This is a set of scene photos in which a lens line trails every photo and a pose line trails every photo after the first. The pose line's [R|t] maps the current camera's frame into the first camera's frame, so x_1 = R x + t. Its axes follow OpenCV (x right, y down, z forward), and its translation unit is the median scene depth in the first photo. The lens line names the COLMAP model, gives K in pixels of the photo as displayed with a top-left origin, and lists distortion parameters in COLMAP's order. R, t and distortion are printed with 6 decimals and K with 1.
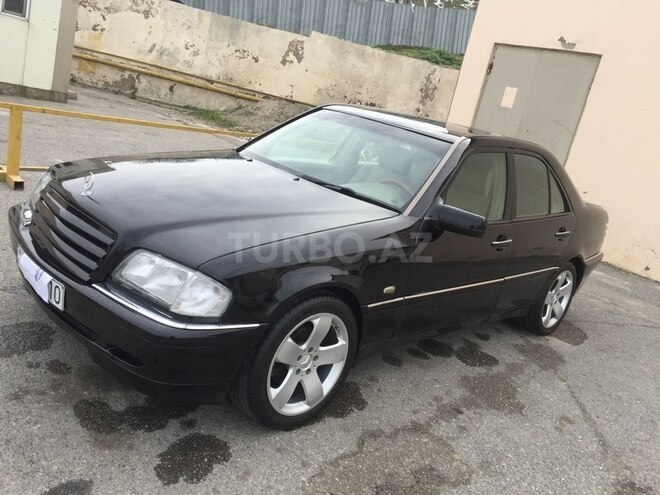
lens RADIAL K [[595.6, 0, 325.8], [0, 595.6, 249.2], [0, 0, 1]] dist [0.092730, -0.112484]
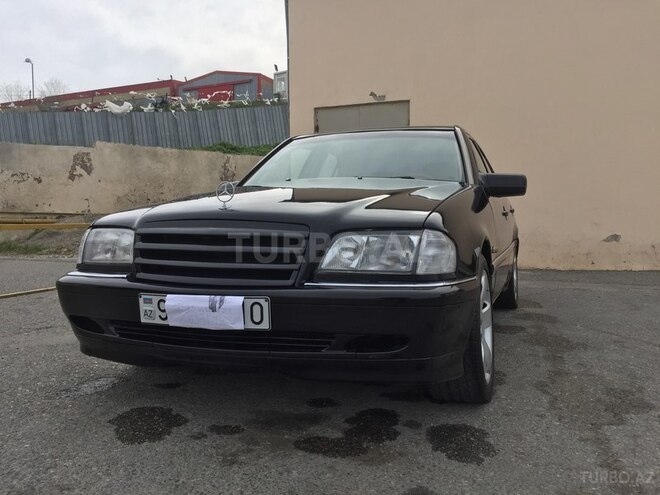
lens RADIAL K [[595.6, 0, 329.5], [0, 595.6, 246.4], [0, 0, 1]] dist [0.092730, -0.112484]
pose [[0.880902, -0.234066, 0.411370, -0.128929], [0.306266, 0.944555, -0.118390, 0.022229], [-0.360851, 0.230279, 0.903747, 0.037179]]
